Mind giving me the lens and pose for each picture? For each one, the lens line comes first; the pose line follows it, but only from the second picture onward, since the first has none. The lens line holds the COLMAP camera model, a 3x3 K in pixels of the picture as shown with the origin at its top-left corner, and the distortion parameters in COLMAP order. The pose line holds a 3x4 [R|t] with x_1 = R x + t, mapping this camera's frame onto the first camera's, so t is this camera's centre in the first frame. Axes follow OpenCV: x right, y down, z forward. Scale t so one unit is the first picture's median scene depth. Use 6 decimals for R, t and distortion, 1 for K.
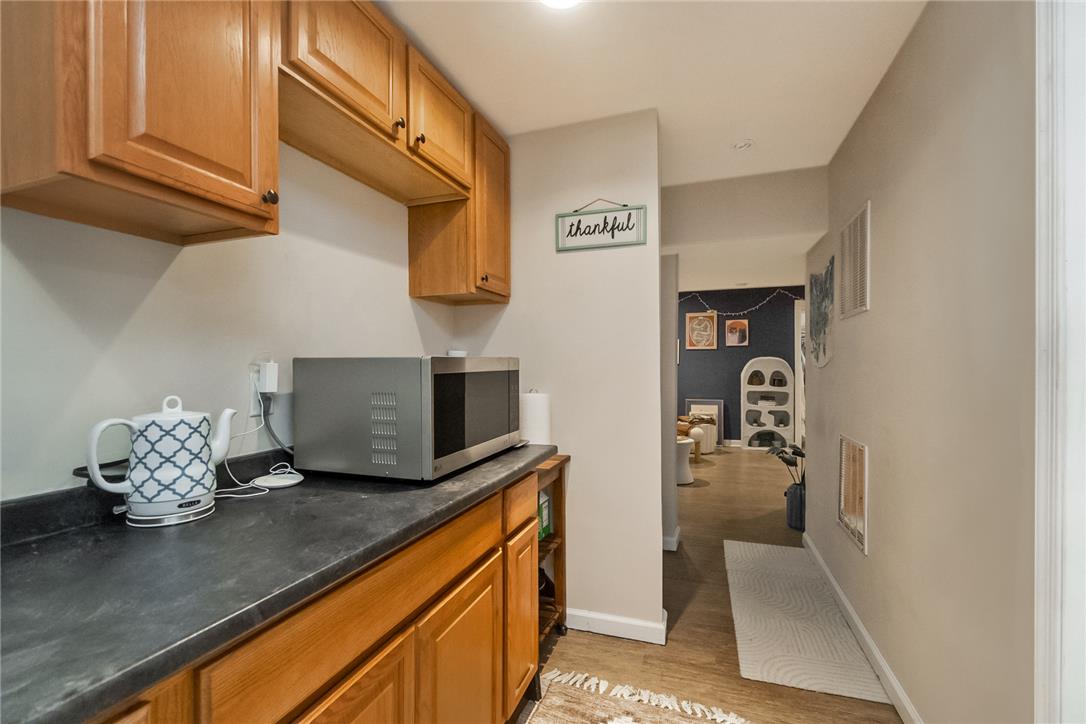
lens RADIAL K [[493.6, 0, 540.2], [0, 493.6, 365.6], [0, 0, 1]] dist [0.003733, 0.000008]
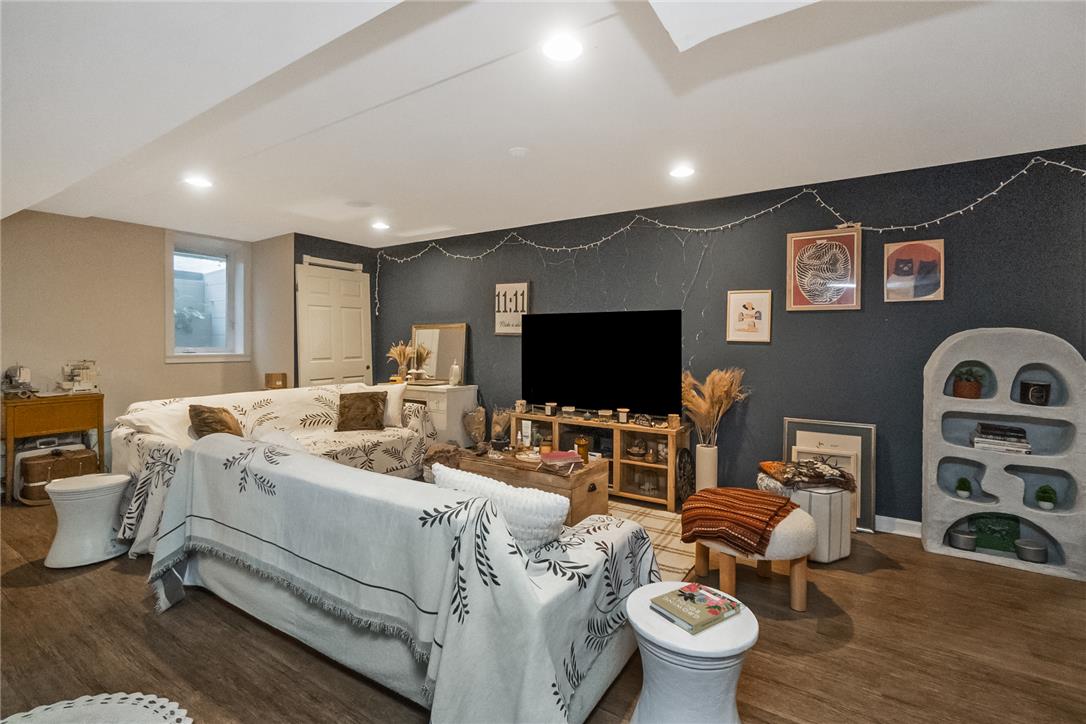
lens RADIAL K [[493.6, 0, 539.3], [0, 493.6, 341.9], [0, 0, 1]] dist [0.003733, 0.000008]
pose [[0.972328, 0.008341, -0.233471, 0.188644], [-0.006641, 0.999945, 0.008066, -0.006508], [0.233525, -0.006292, 0.972330, 0.521239]]
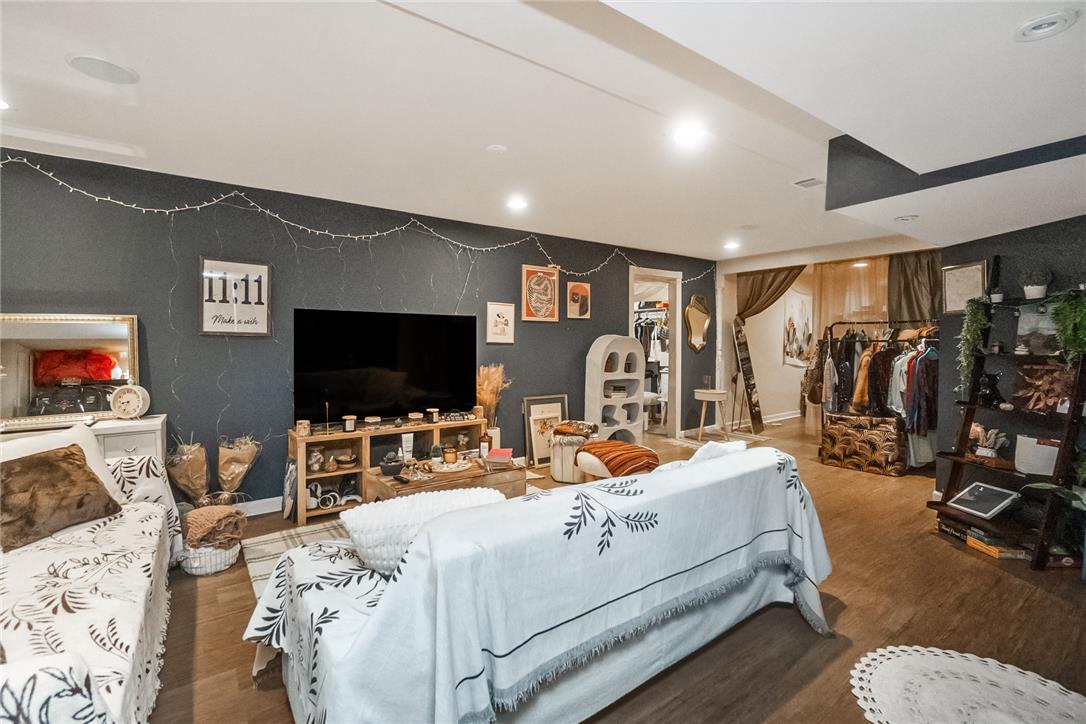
lens RADIAL K [[493.6, 0, 515.7], [0, 493.6, 349.6], [0, 0, 1]] dist [0.003733, 0.000008]
pose [[0.583310, -0.010142, 0.812186, -0.253897], [-0.006006, 0.999841, 0.016799, -0.006247], [-0.812227, -0.014676, 0.583157, 0.672721]]
